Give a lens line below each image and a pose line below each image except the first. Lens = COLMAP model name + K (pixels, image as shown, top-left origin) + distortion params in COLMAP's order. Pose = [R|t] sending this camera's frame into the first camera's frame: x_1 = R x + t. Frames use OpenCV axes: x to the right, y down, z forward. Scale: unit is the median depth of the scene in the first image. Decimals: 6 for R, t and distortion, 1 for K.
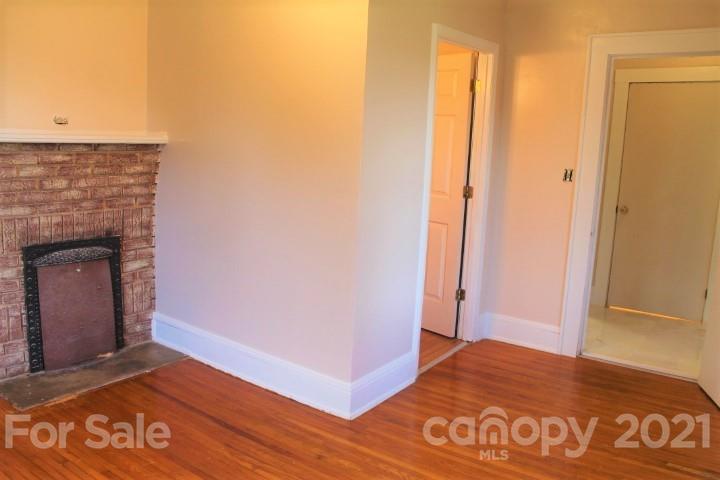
lens RADIAL K [[589.0, 0, 355.4], [0, 589.0, 237.5], [0, 0, 1]] dist [-0.118693, 0.033319]
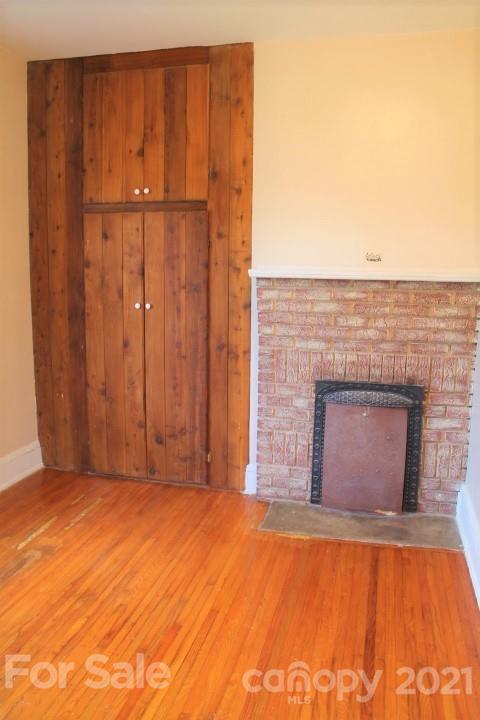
lens RADIAL K [[589.0, 0, 238.6], [0, 589.0, 360.5], [0, 0, 1]] dist [-0.118693, 0.033319]
pose [[0.390746, 0.103087, -0.914708, 0.309514], [-0.145796, 0.988097, 0.049077, -0.047569], [0.908879, 0.114184, 0.401125, 0.416109]]
